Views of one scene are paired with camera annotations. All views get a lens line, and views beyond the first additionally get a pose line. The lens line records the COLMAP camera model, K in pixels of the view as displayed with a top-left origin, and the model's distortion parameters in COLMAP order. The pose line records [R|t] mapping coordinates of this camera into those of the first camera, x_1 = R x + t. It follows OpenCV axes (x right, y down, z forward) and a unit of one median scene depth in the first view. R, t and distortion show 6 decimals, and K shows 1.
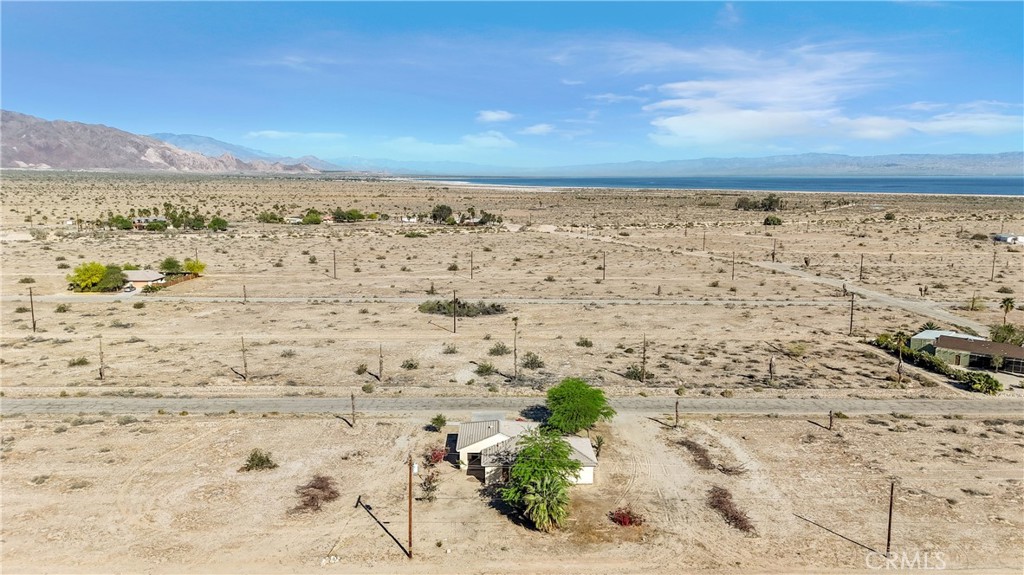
lens RADIAL K [[754.2, 0, 513.7], [0, 754.2, 263.8], [0, 0, 1]] dist [0.084141, -0.089593]
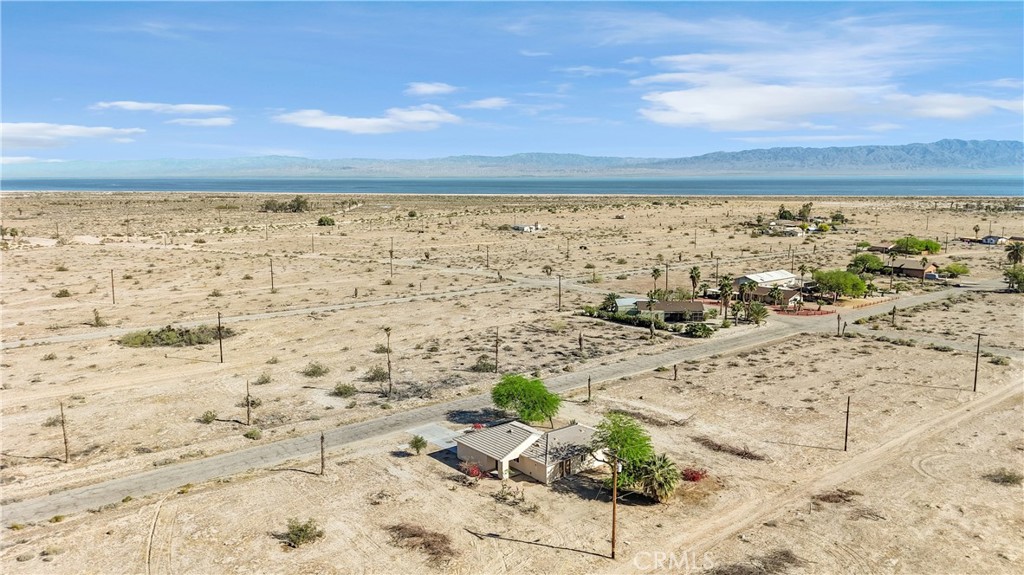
lens RADIAL K [[754.2, 0, 513.7], [0, 754.2, 263.8], [0, 0, 1]] dist [0.084141, -0.089593]
pose [[0.782231, -0.077348, 0.618168, -0.575035], [0.078815, 0.996577, 0.024964, -0.025560], [-0.617982, 0.029193, 0.785650, 0.194767]]
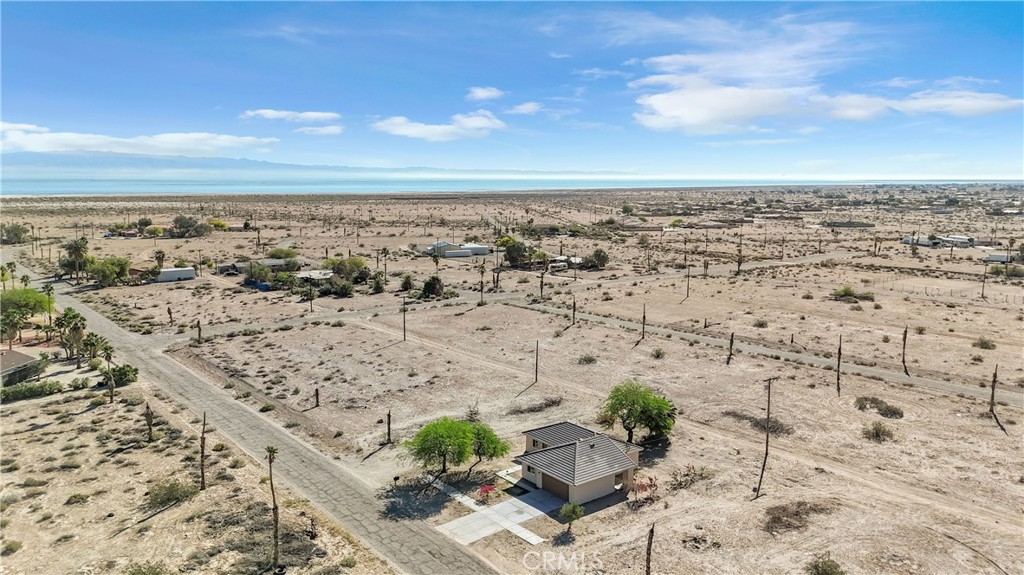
lens RADIAL K [[754.2, 0, 513.7], [0, 754.2, 263.8], [0, 0, 1]] dist [0.084141, -0.089593]
pose [[-0.604391, -0.096792, 0.790786, -0.634754], [0.090188, 0.977899, 0.188625, -0.173250], [-0.791567, 0.185323, -0.582304, 1.455103]]
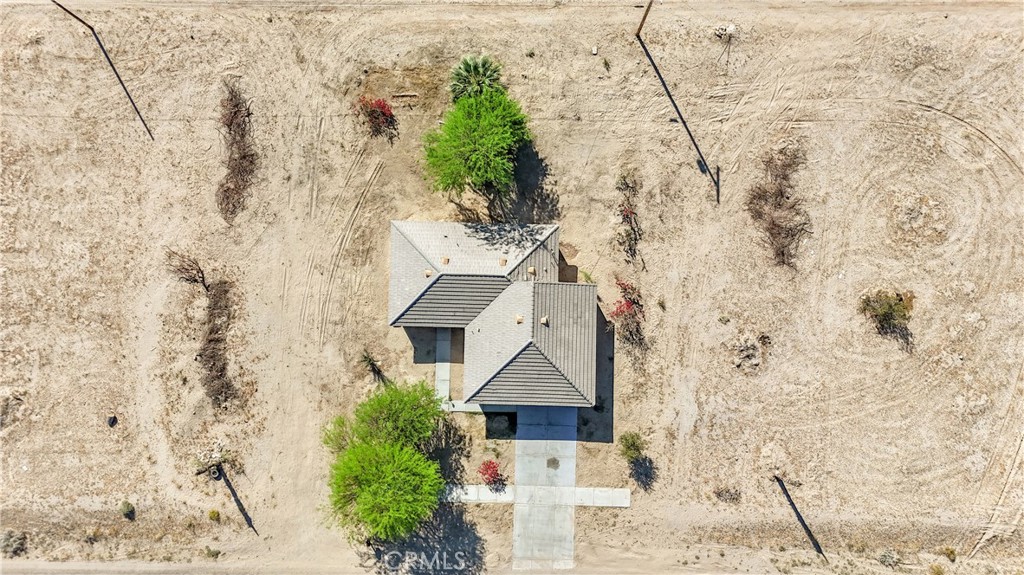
lens RADIAL K [[754.2, 0, 513.7], [0, 754.2, 263.8], [0, 0, 1]] dist [0.084141, -0.089593]
pose [[-0.998988, -0.044443, -0.006956, 0.001414], [-0.002878, -0.091176, 0.995831, -0.363461], [-0.044892, 0.994843, 0.090956, 0.826760]]
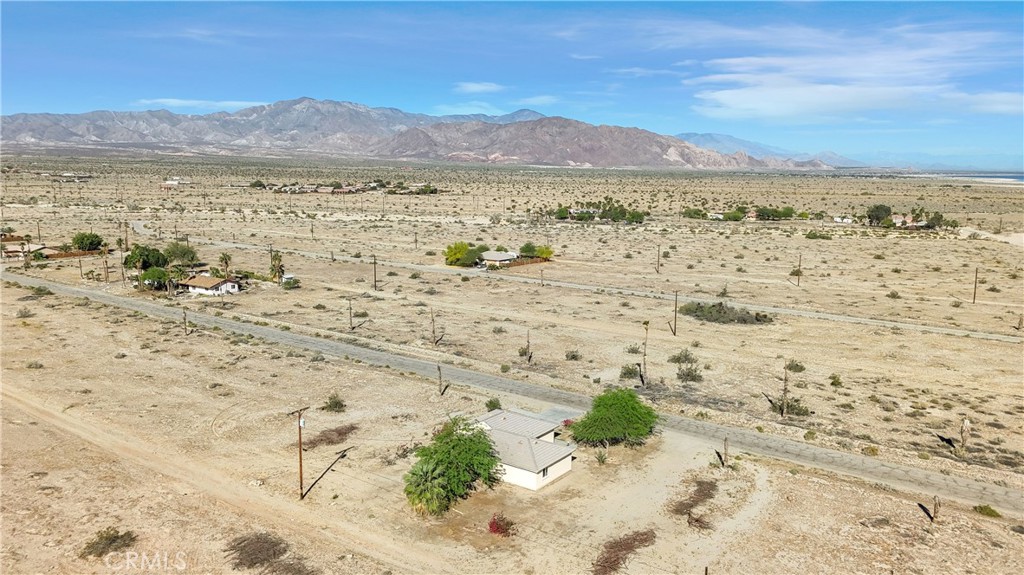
lens RADIAL K [[749.2, 0, 512.0], [0, 749.2, 287.5], [0, 0, 1]] dist [0.052932, -0.002302]
pose [[0.797077, 0.096588, -0.596103, 0.533401], [-0.075105, 0.995317, 0.060848, -0.018722], [0.599189, -0.003730, 0.800599, 0.191538]]
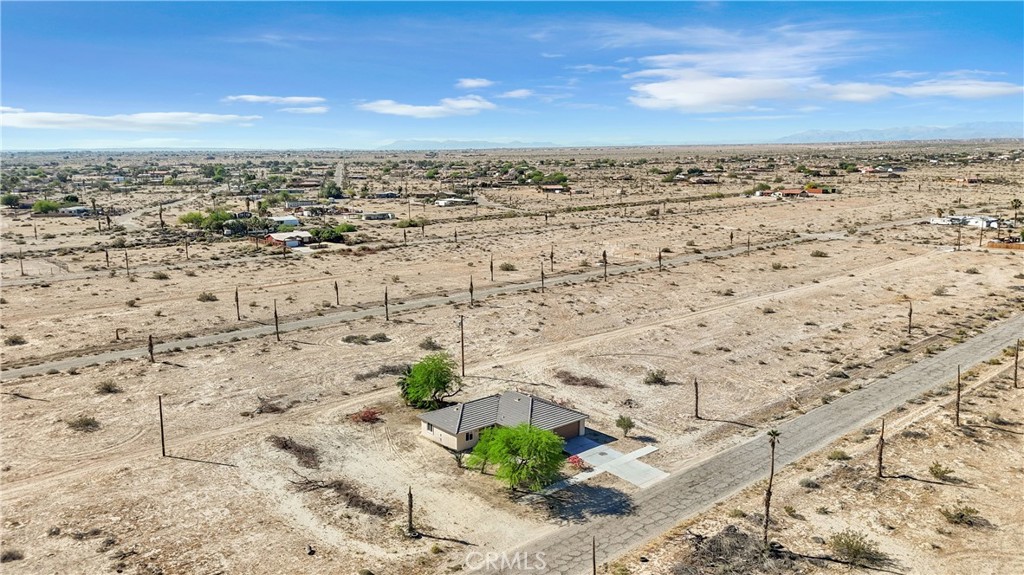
lens RADIAL K [[754.2, 0, 513.7], [0, 754.2, 263.8], [0, 0, 1]] dist [0.084141, -0.089593]
pose [[-0.768048, 0.091980, -0.633752, 0.576044], [-0.077490, 0.969011, 0.234549, -0.185330], [0.635687, 0.229254, -0.737119, 1.572562]]
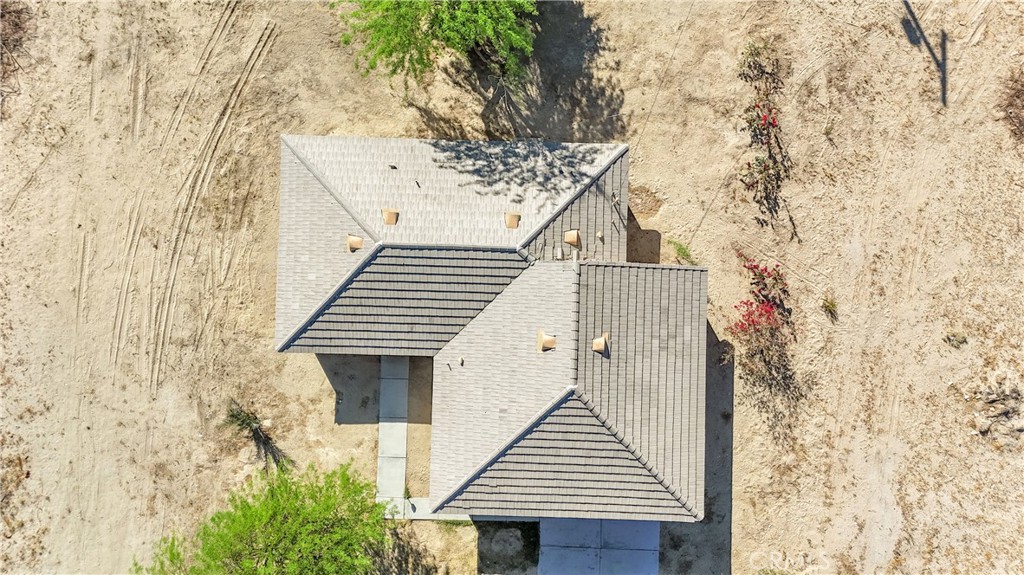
lens RADIAL K [[754.2, 0, 513.7], [0, 754.2, 263.8], [0, 0, 1]] dist [0.084141, -0.089593]
pose [[-0.998919, -0.045919, 0.007232, 0.002364], [0.012113, -0.106921, 0.994194, -0.064154], [-0.044880, 0.993207, 0.107362, 0.864437]]
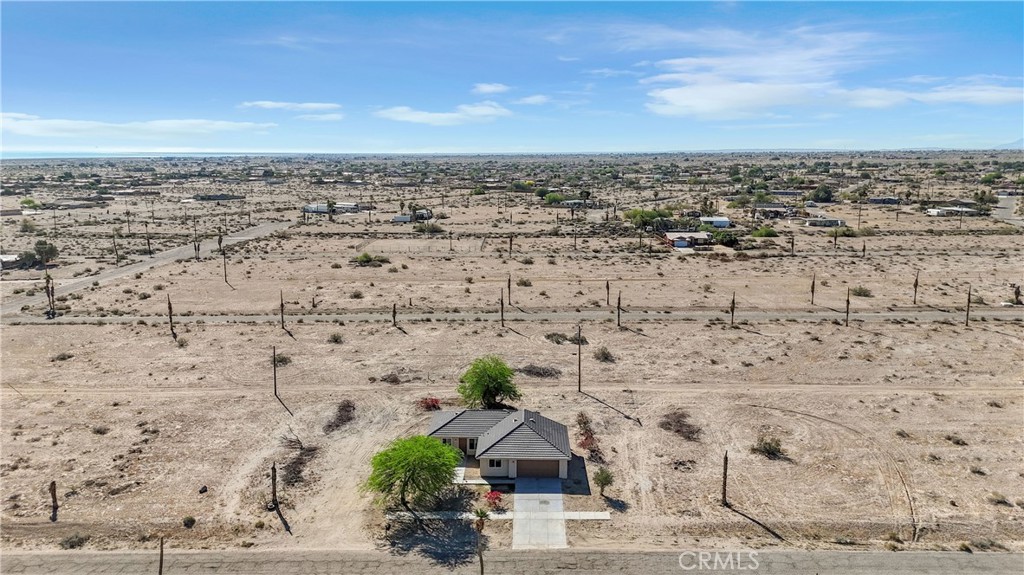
lens RADIAL K [[754.2, 0, 513.7], [0, 754.2, 263.8], [0, 0, 1]] dist [0.084141, -0.089593]
pose [[-0.999389, -0.011154, 0.033135, -0.033201], [-0.002008, 0.964488, 0.264120, -0.202131], [-0.034904, 0.263892, -0.963920, 1.708150]]
